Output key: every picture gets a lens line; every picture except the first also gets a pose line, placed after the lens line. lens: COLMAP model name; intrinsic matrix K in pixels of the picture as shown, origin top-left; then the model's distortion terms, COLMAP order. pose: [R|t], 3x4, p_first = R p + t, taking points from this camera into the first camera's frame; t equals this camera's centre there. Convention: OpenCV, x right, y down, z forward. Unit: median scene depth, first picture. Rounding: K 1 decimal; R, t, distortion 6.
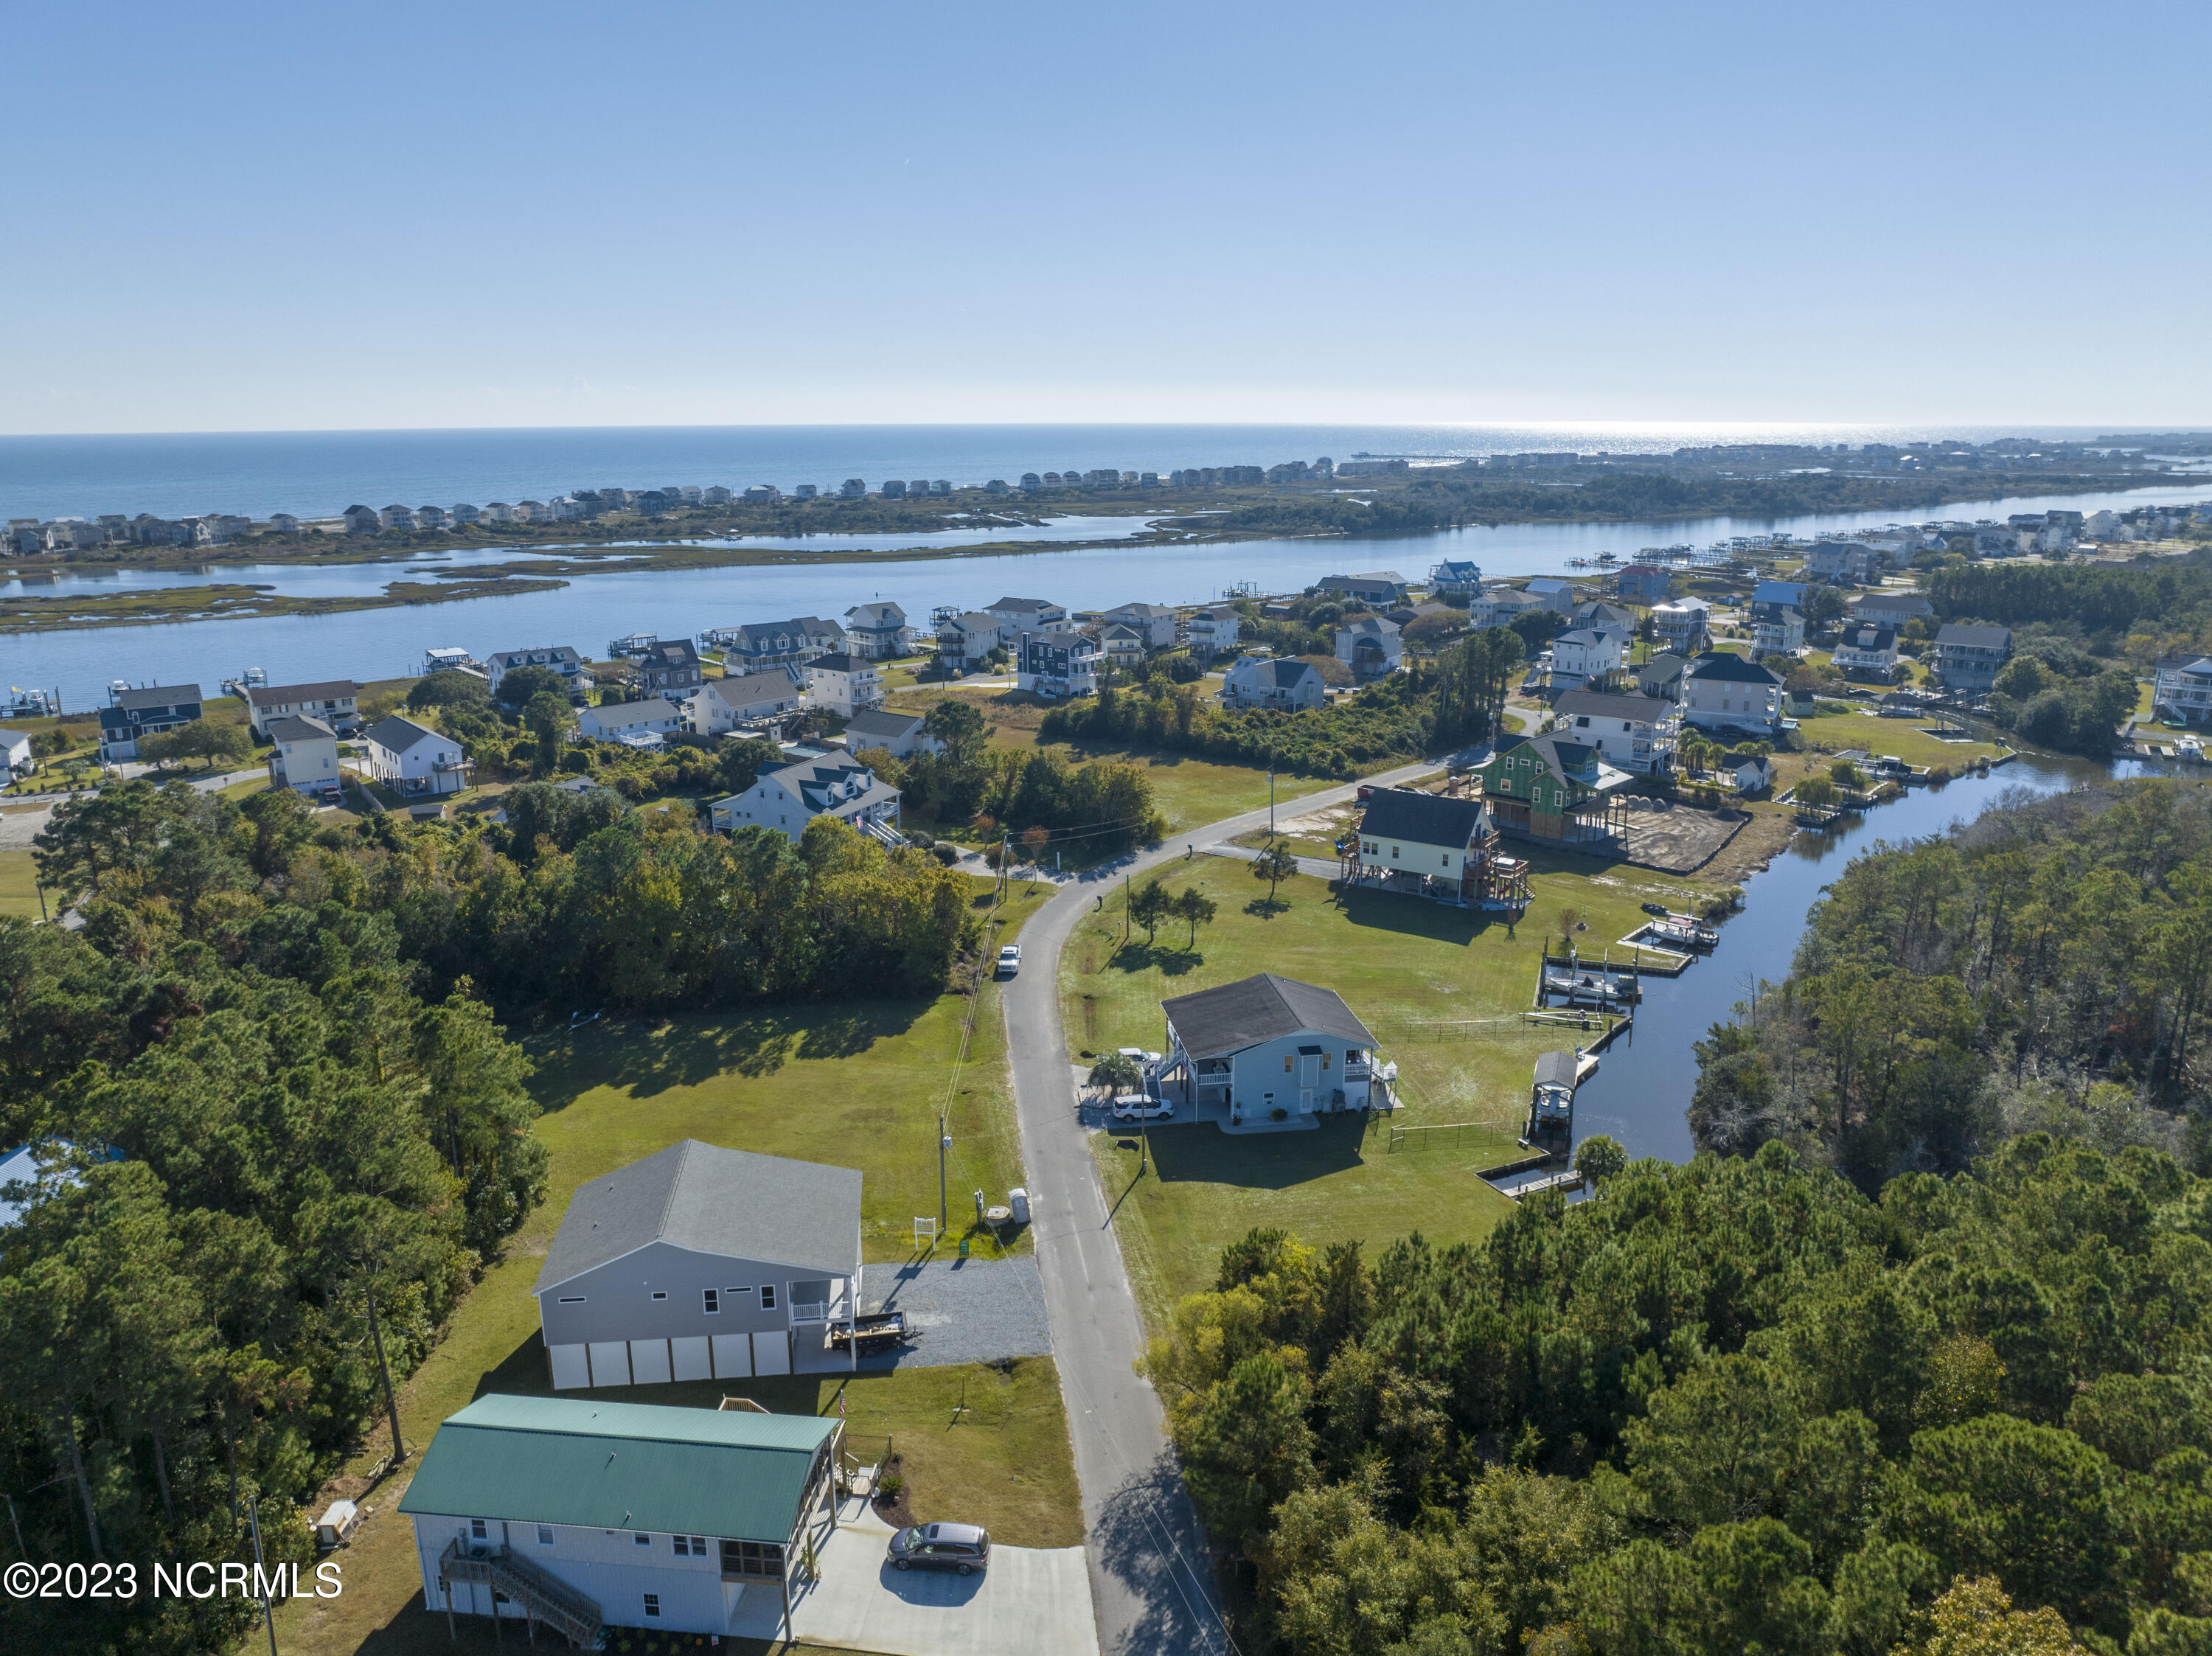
lens RADIAL K [[1554.3, 0, 1104.1], [0, 1554.3, 833.8], [0, 0, 1]] dist [-0.036077, -0.003323]
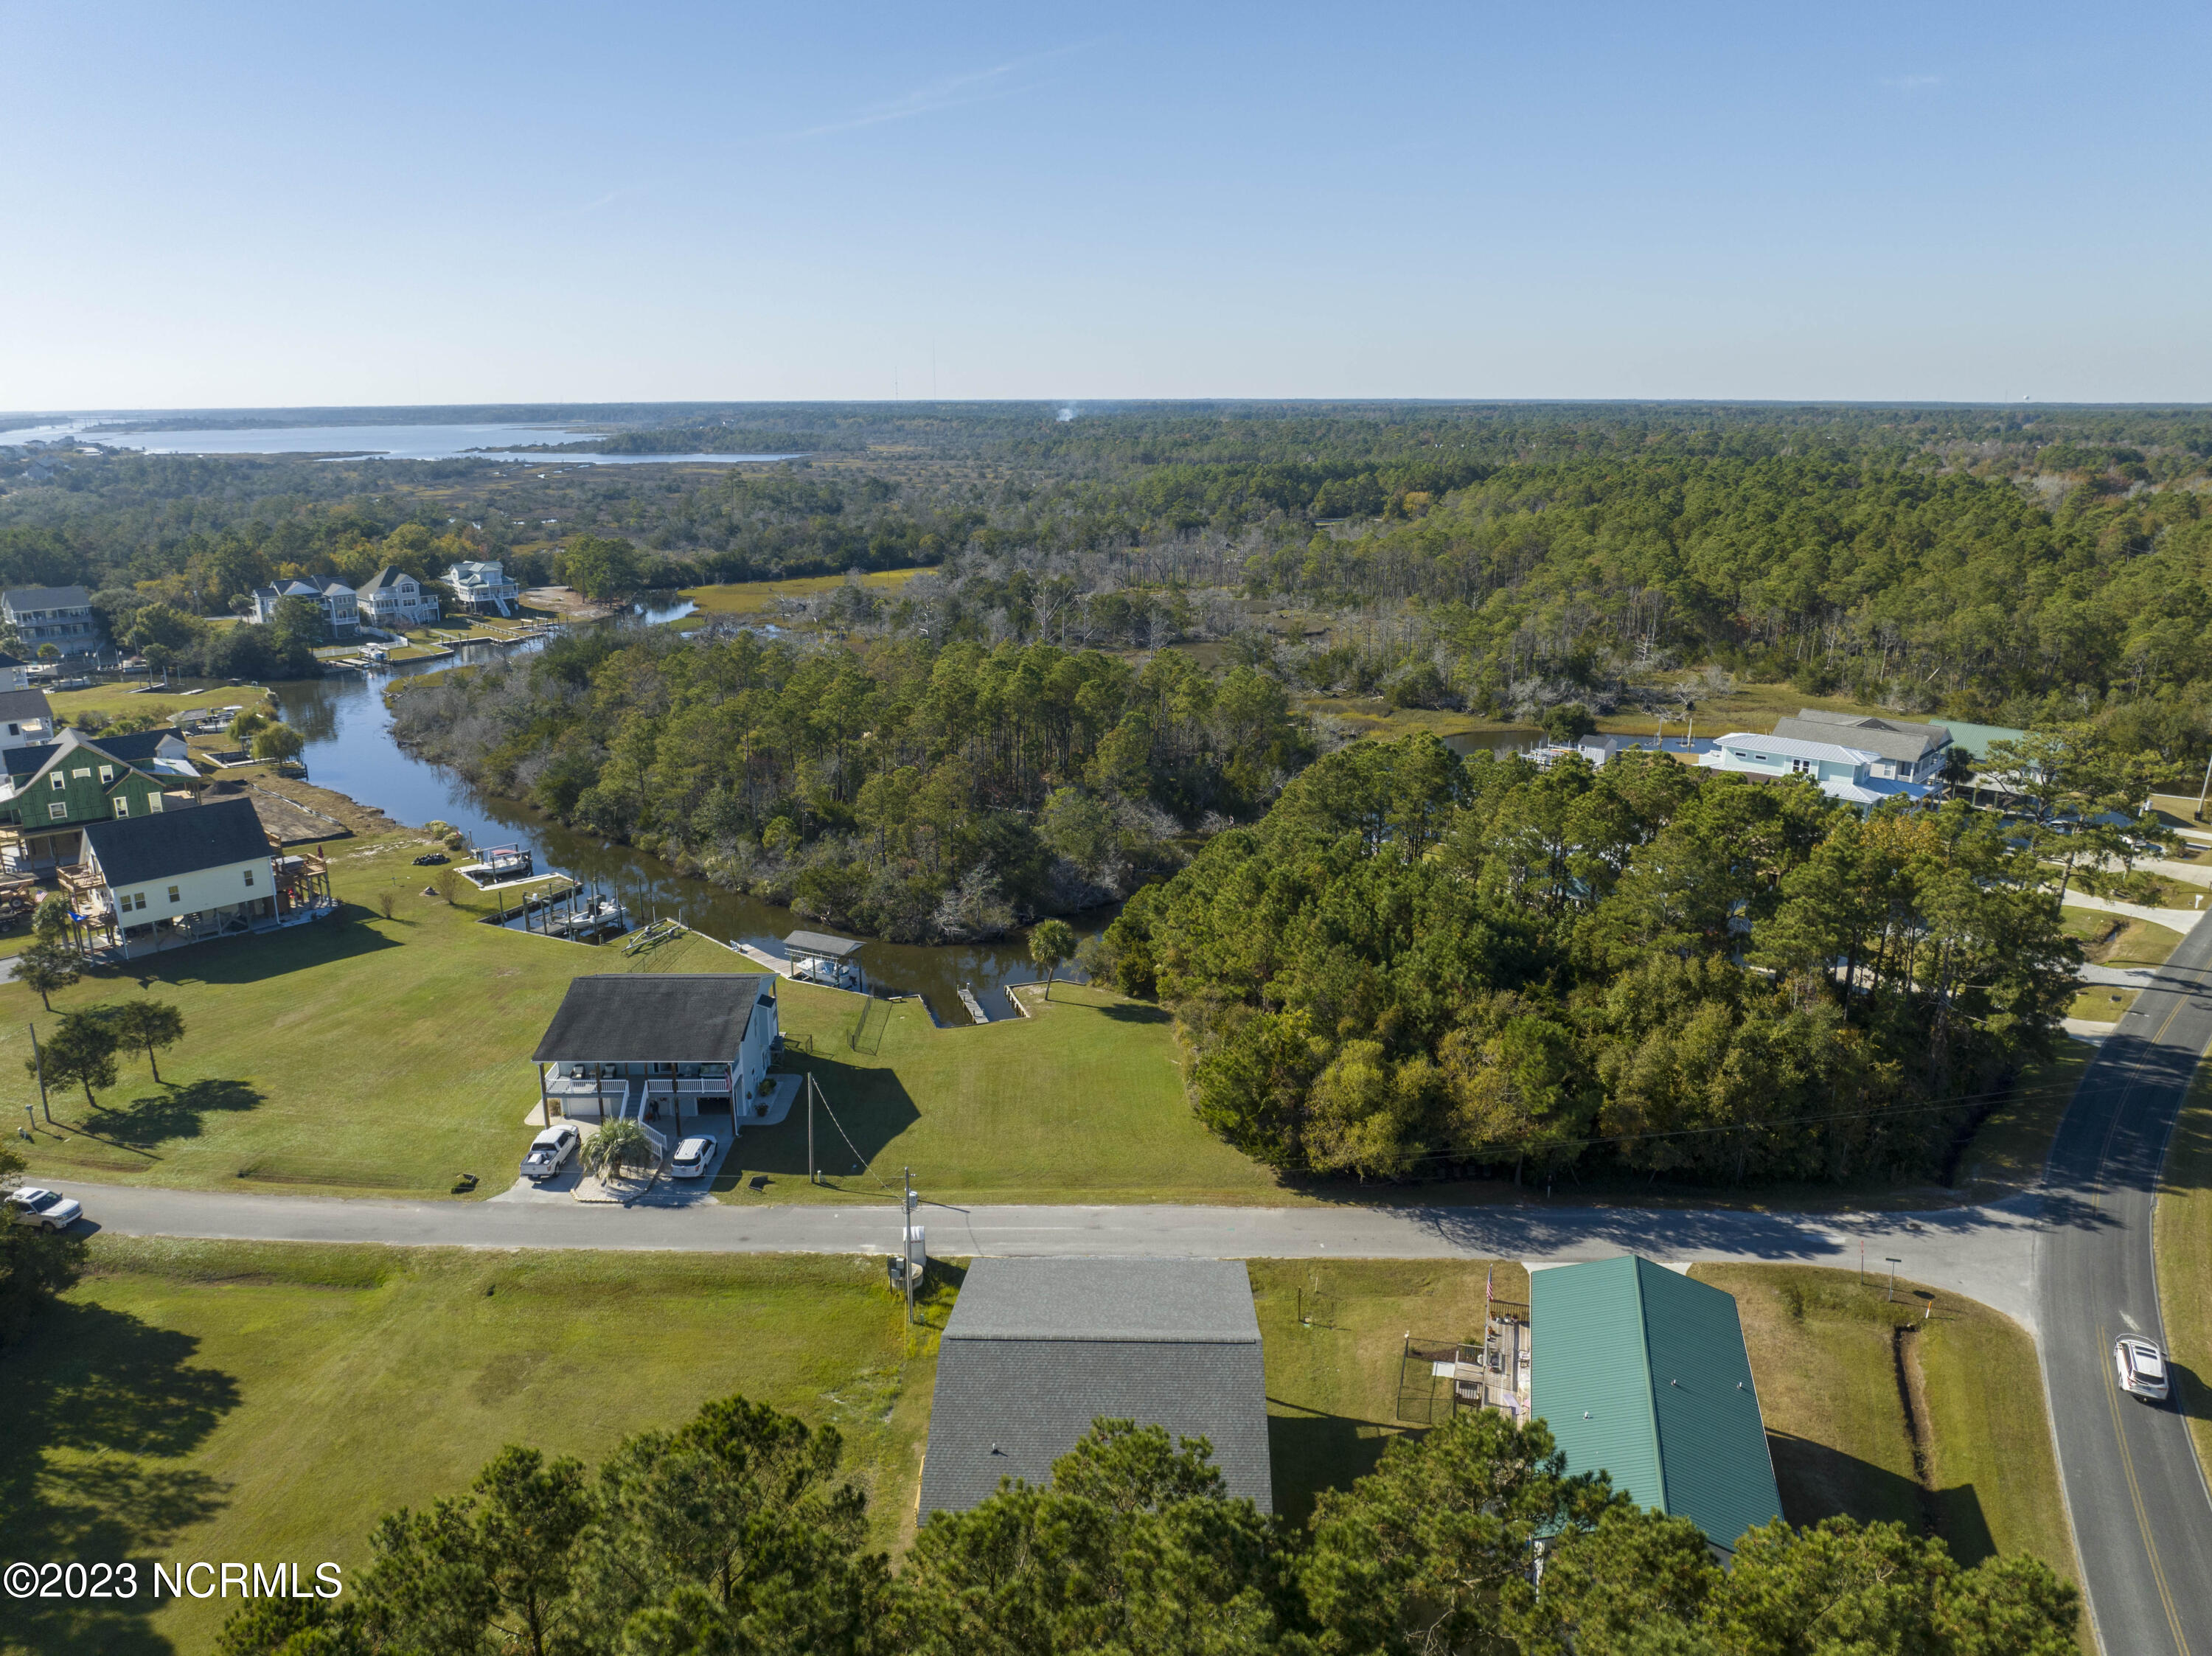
lens RADIAL K [[1554.3, 0, 1096.3], [0, 1554.3, 841.8], [0, 0, 1]] dist [-0.036077, -0.003323]
pose [[0.148752, -0.266518, 0.952282, -0.289752], [0.256187, 0.940504, 0.223204, -0.041110], [-0.955113, 0.210760, 0.208180, 0.280007]]
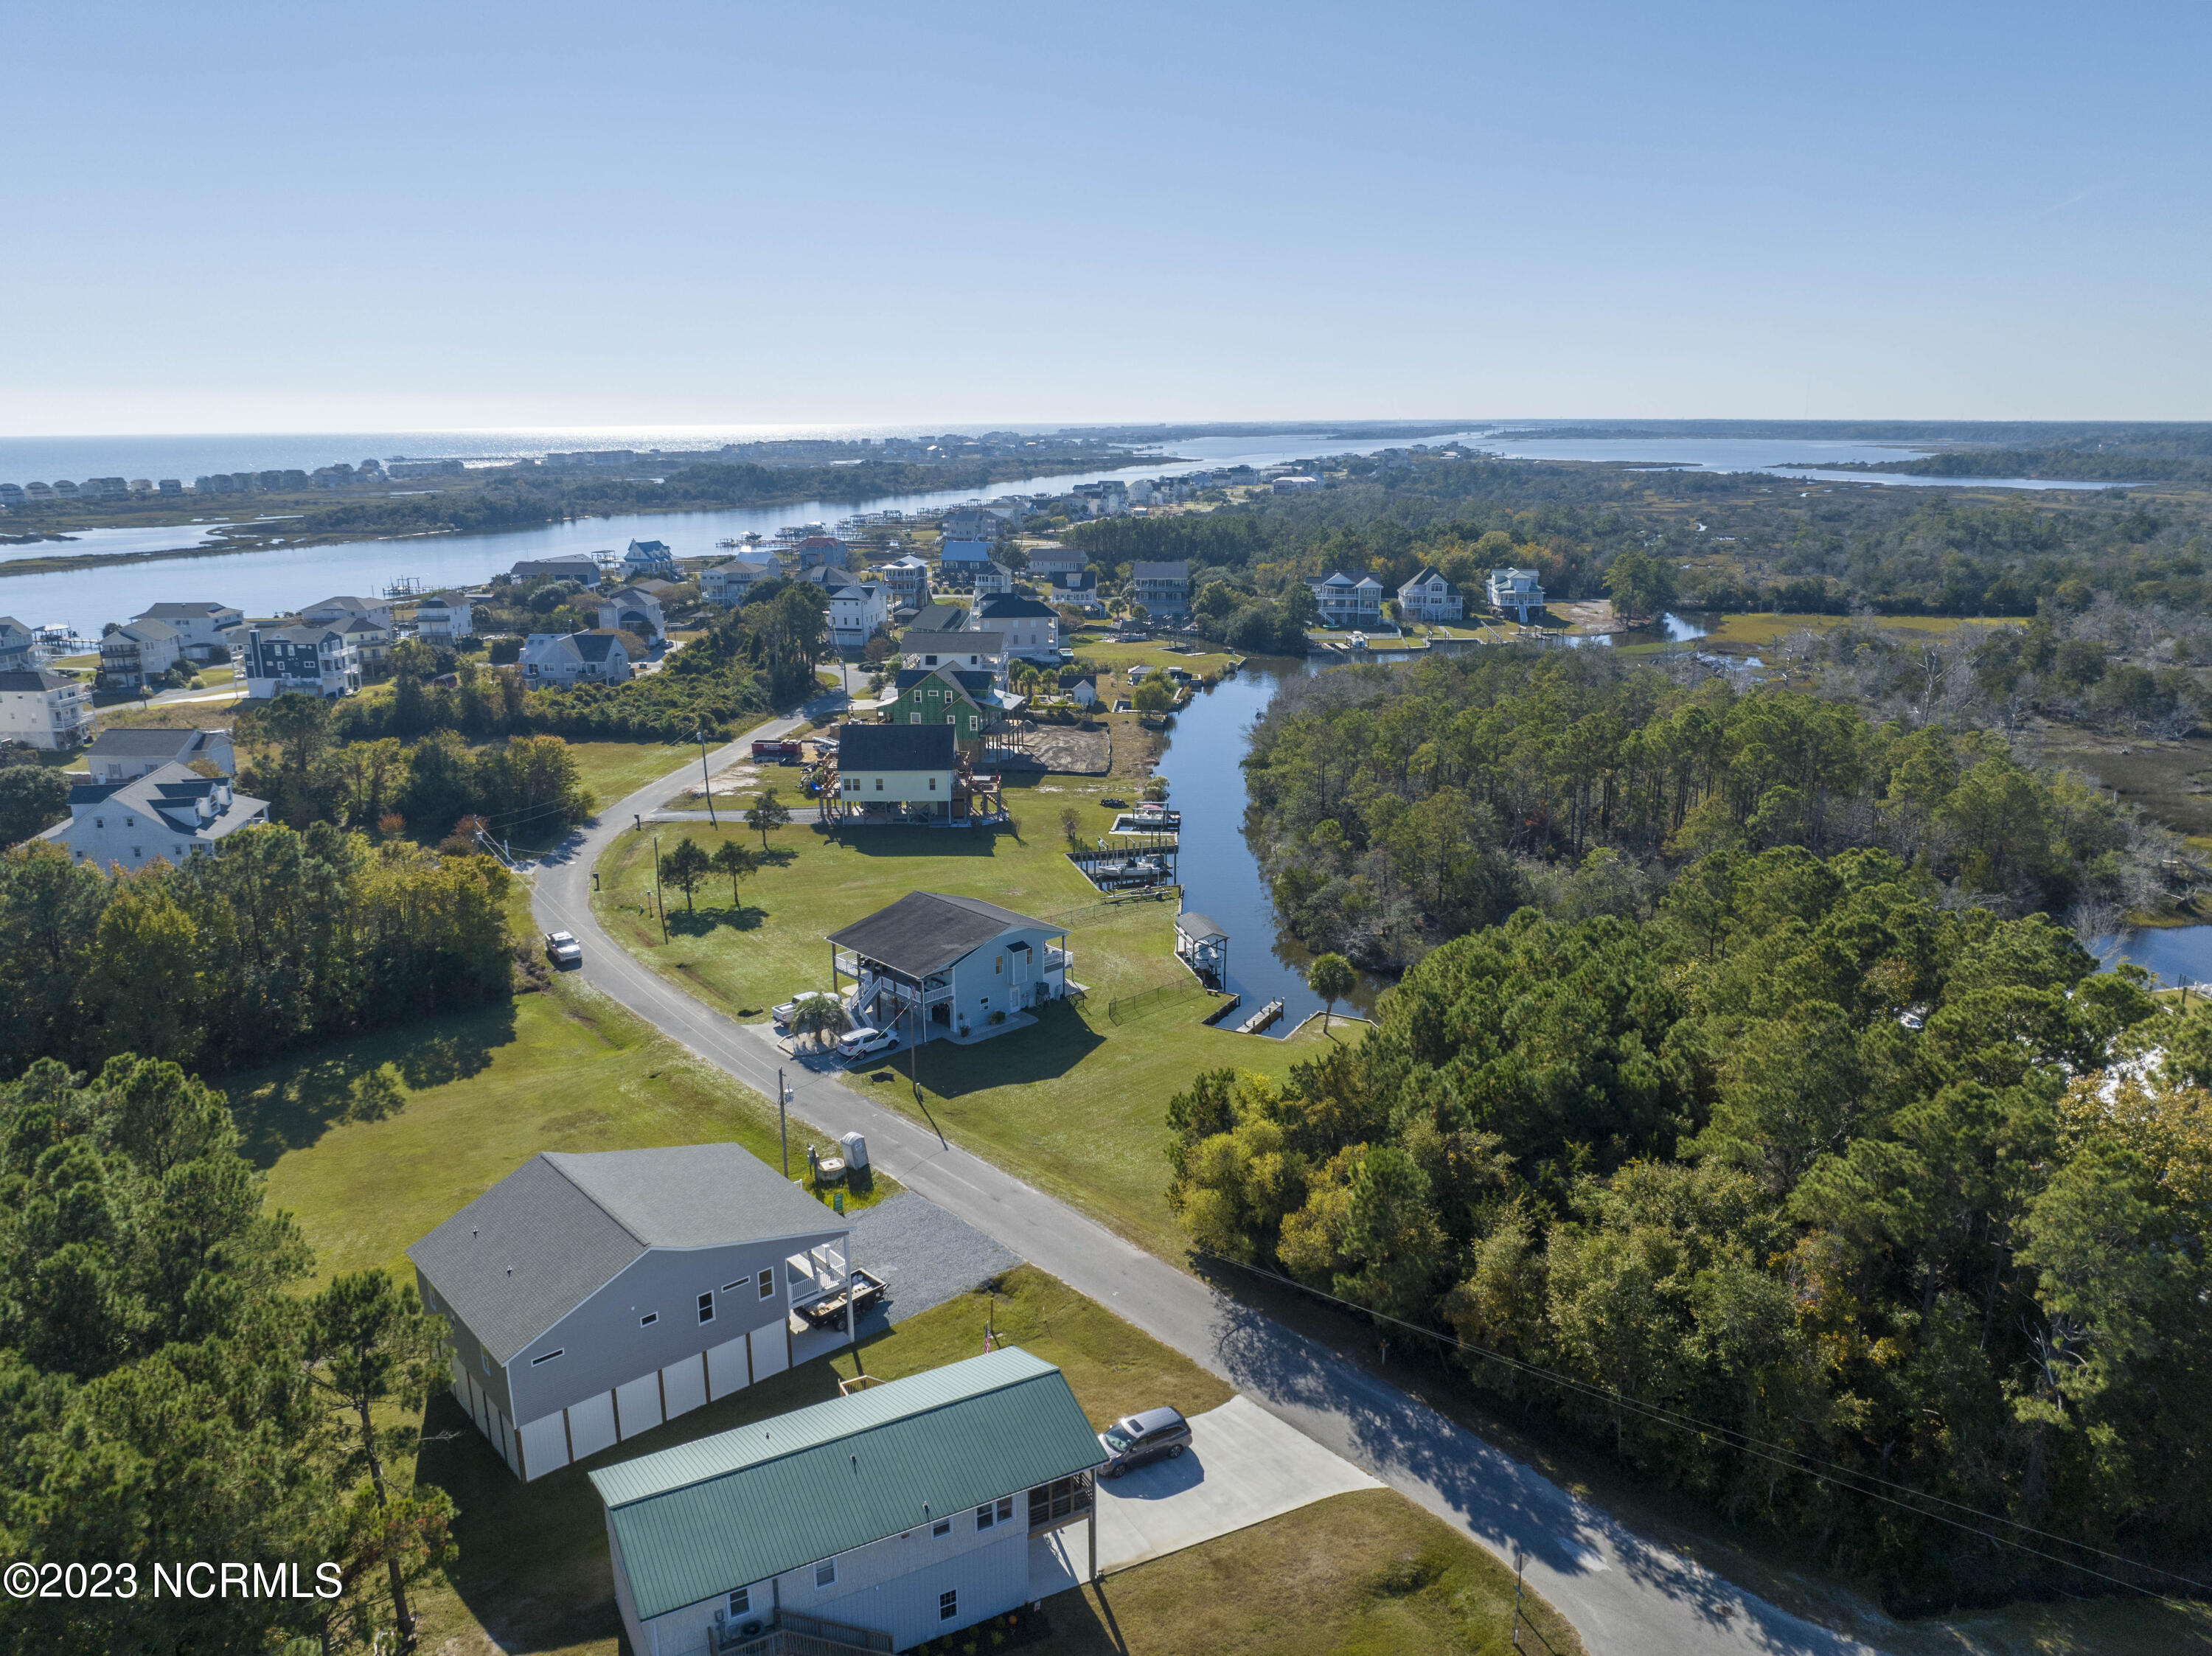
lens RADIAL K [[1554.3, 0, 1105.3], [0, 1554.3, 834.6], [0, 0, 1]] dist [-0.036077, -0.003323]
pose [[0.825689, -0.144707, 0.545250, -0.160084], [0.145677, 0.988452, 0.041728, 0.015419], [-0.544992, 0.044976, 0.837234, 0.057196]]
